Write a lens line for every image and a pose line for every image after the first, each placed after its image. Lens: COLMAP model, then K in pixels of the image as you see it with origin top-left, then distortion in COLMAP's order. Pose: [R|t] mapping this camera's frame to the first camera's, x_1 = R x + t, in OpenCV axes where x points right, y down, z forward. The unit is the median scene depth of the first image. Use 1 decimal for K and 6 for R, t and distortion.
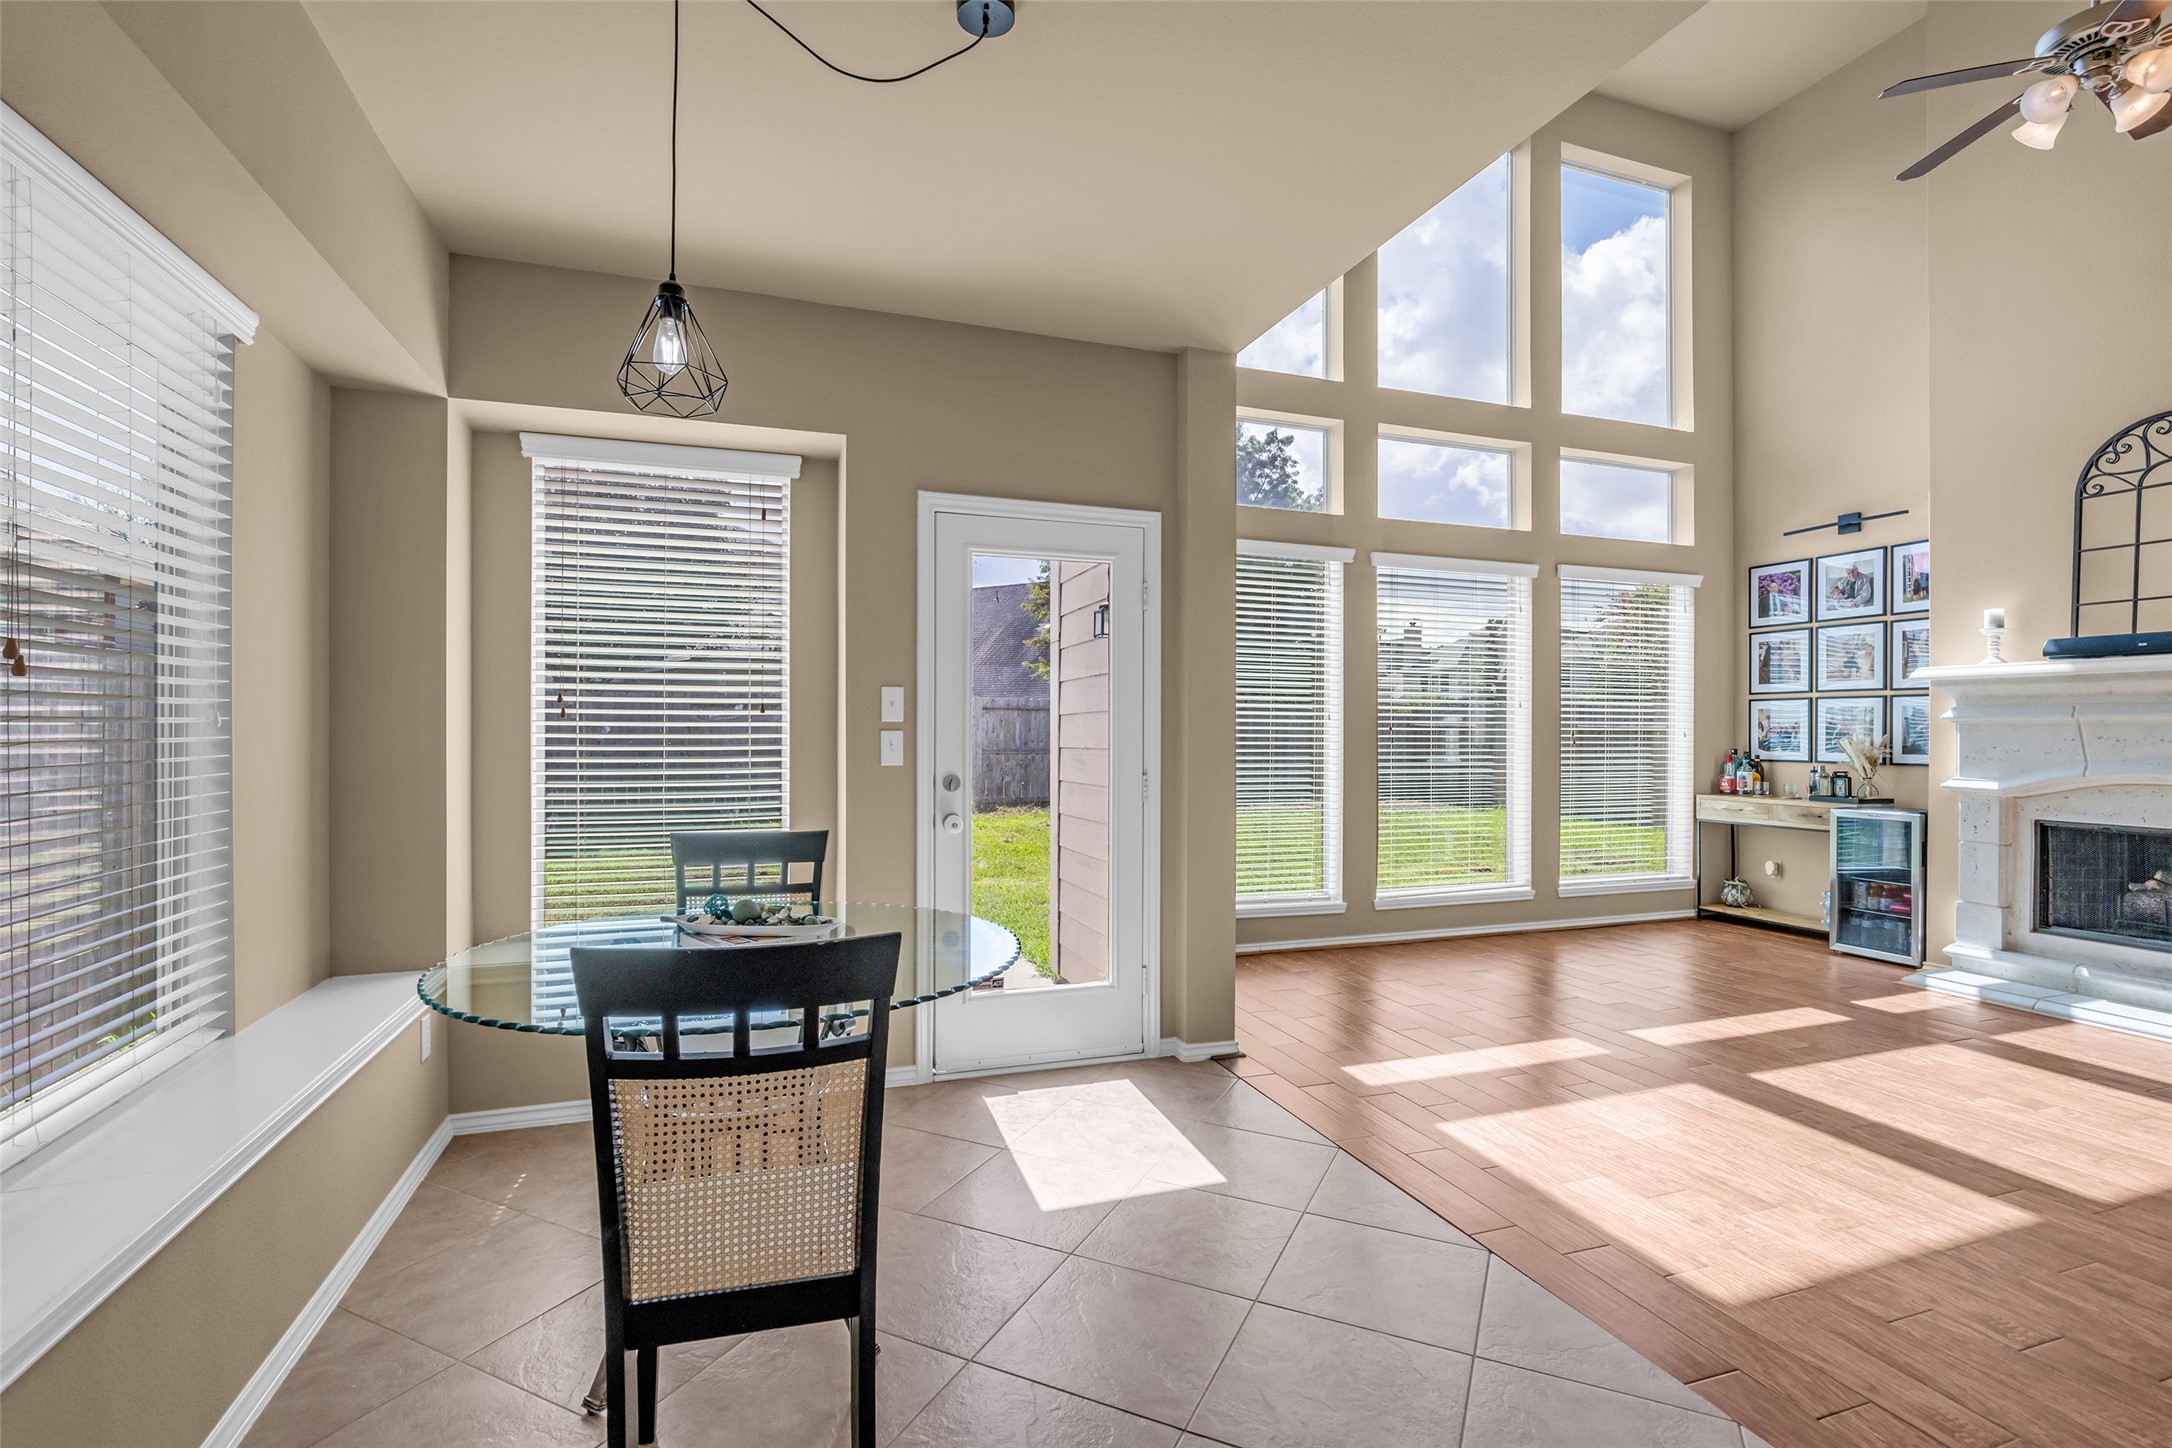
lens RADIAL K [[1007.9, 0, 1088.8], [0, 1007.9, 731.5], [0, 0, 1]] dist [-0.014377, 0.003439]
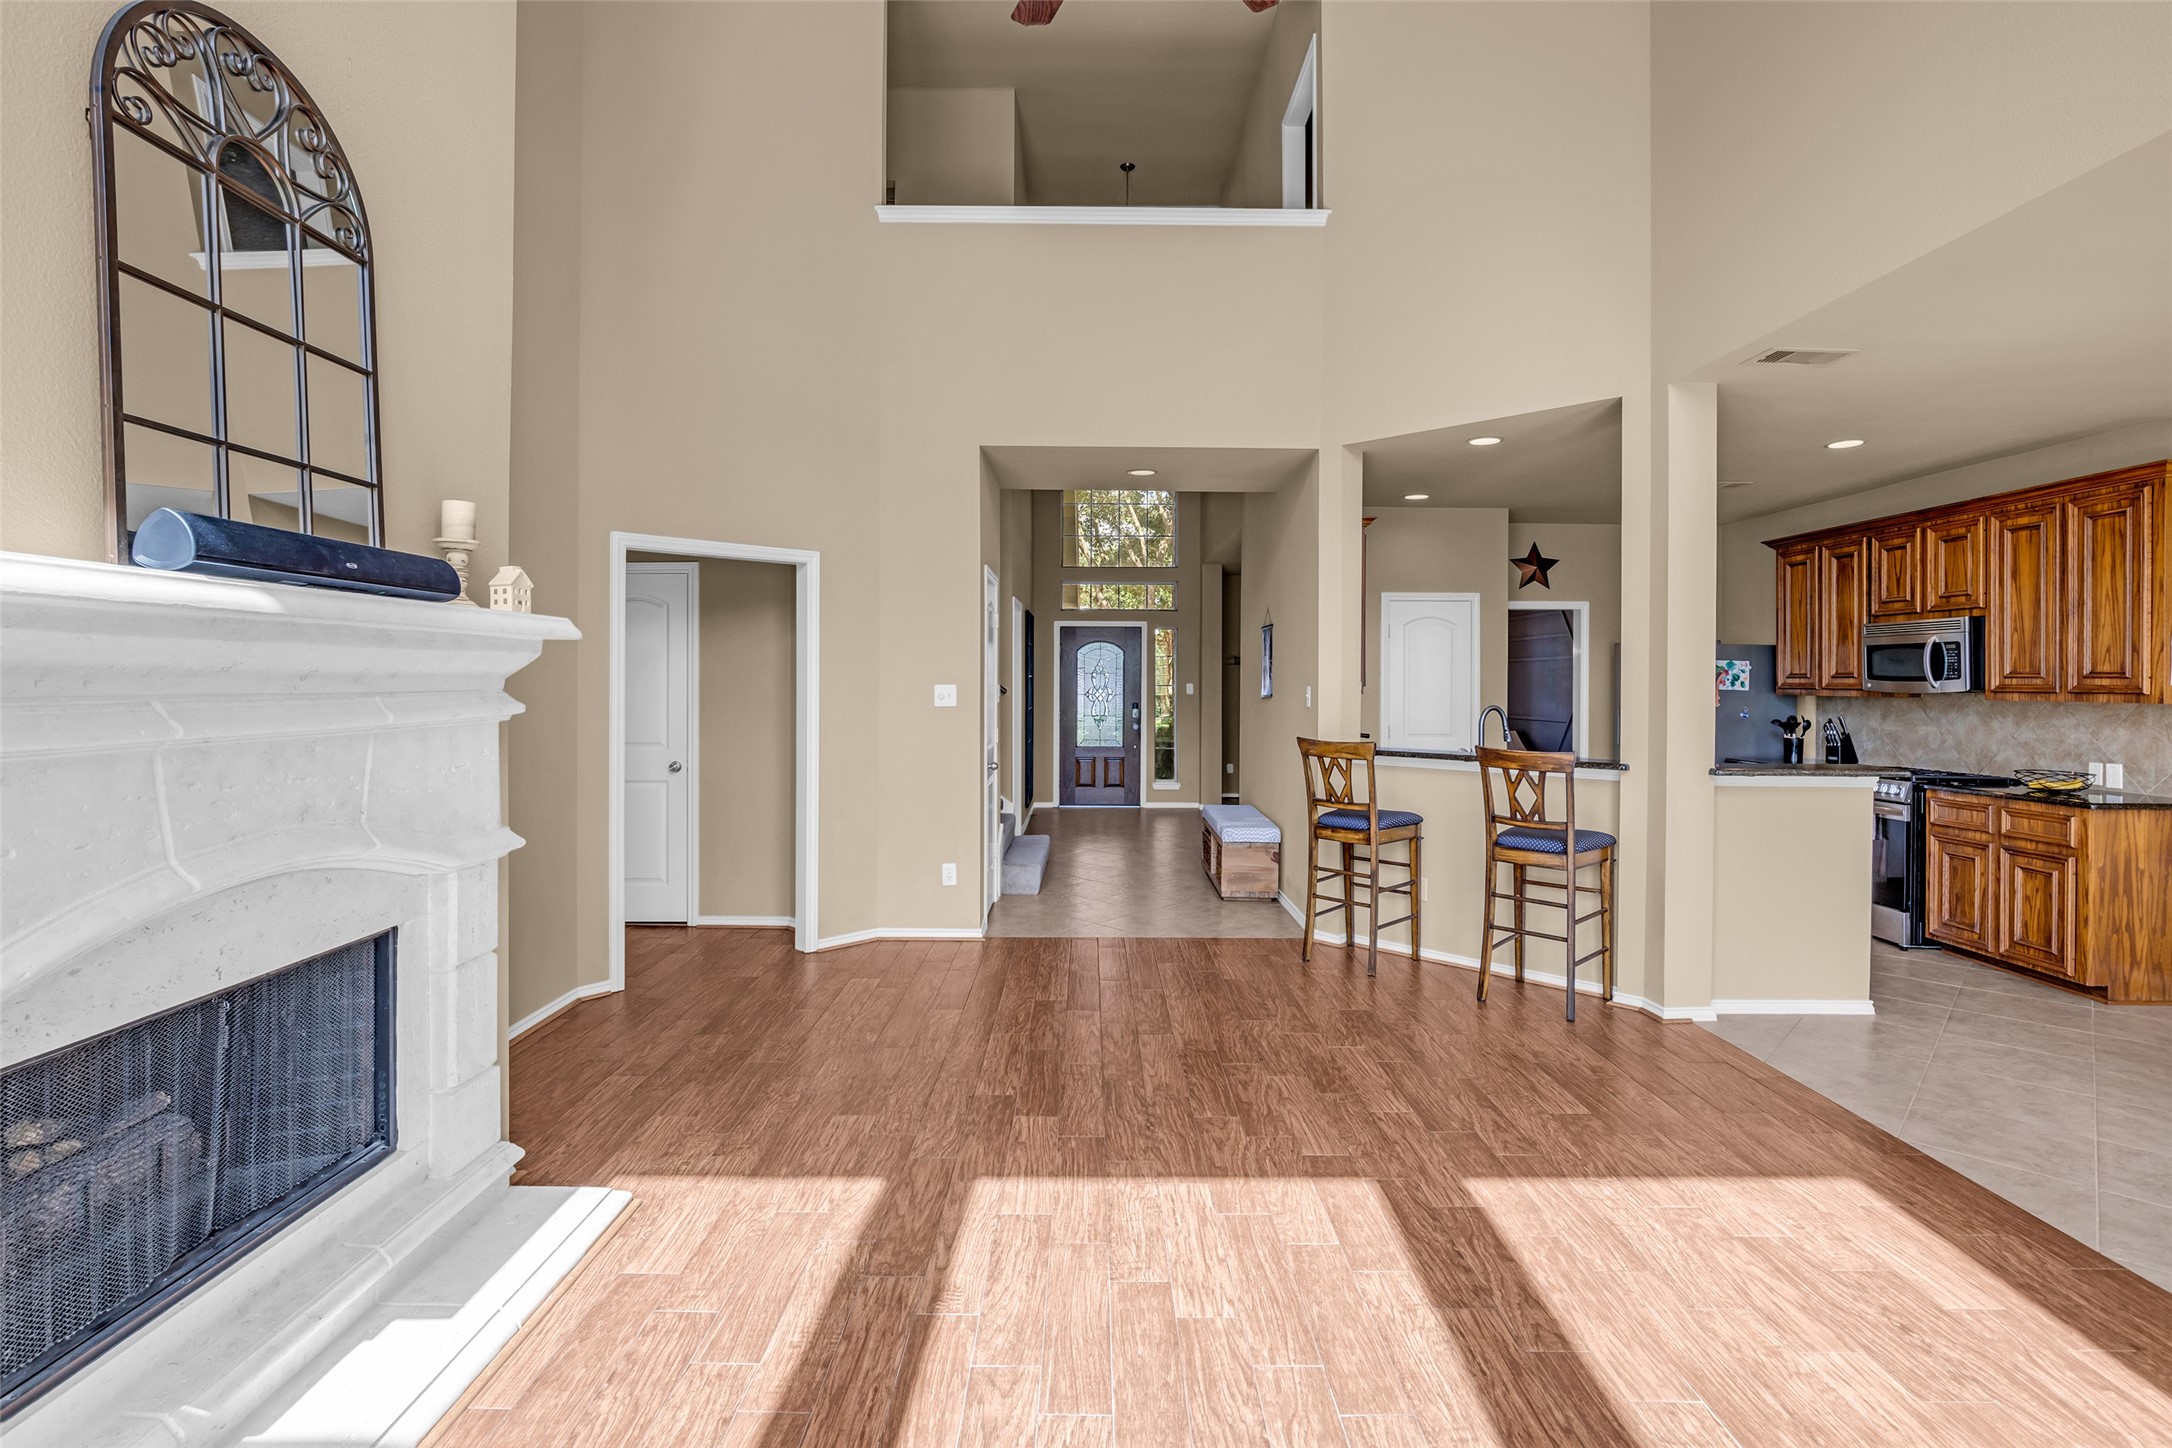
lens RADIAL K [[1007.9, 0, 1089.4], [0, 1007.9, 678.8], [0, 0, 1]] dist [-0.014377, 0.003439]
pose [[-0.942982, -0.012113, 0.332625, 0.517371], [-0.011194, 0.999926, 0.004679, -0.036816], [-0.332657, 0.000689, -0.943048, 1.144666]]
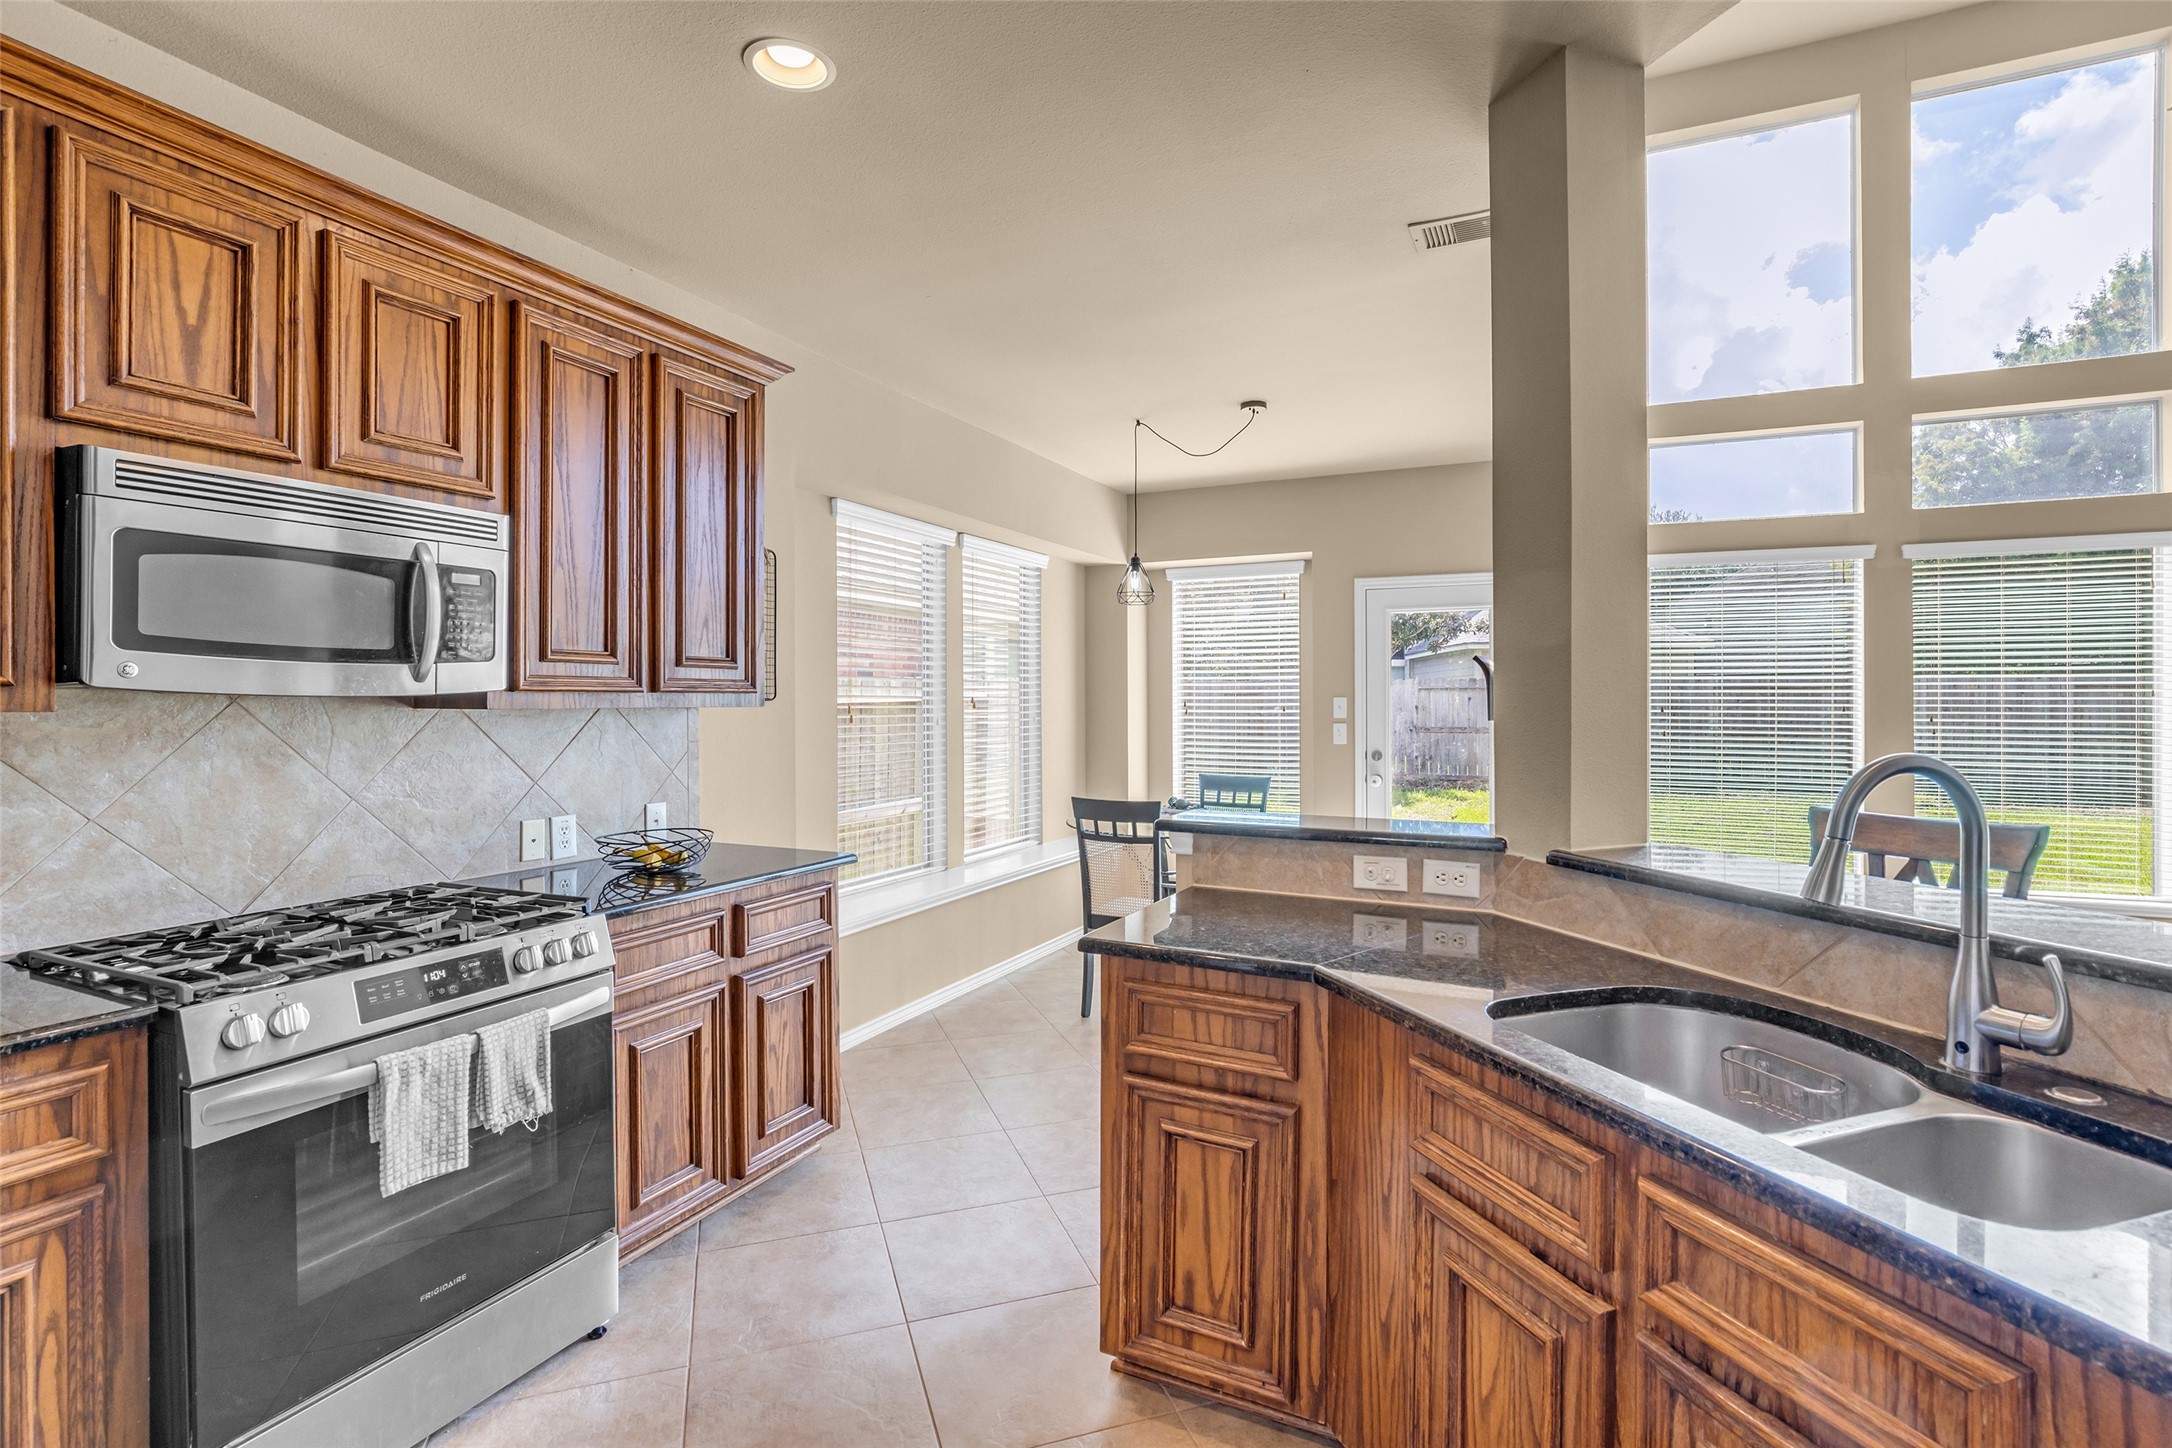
lens RADIAL K [[1007.9, 0, 1091.5], [0, 1007.9, 702.8], [0, 0, 1]] dist [-0.014377, 0.003439]
pose [[0.704188, -0.003224, -0.710006, 0.504114], [0.001071, 0.999993, -0.003478, -0.020895], [0.710013, 0.001689, 0.704187, -0.342101]]
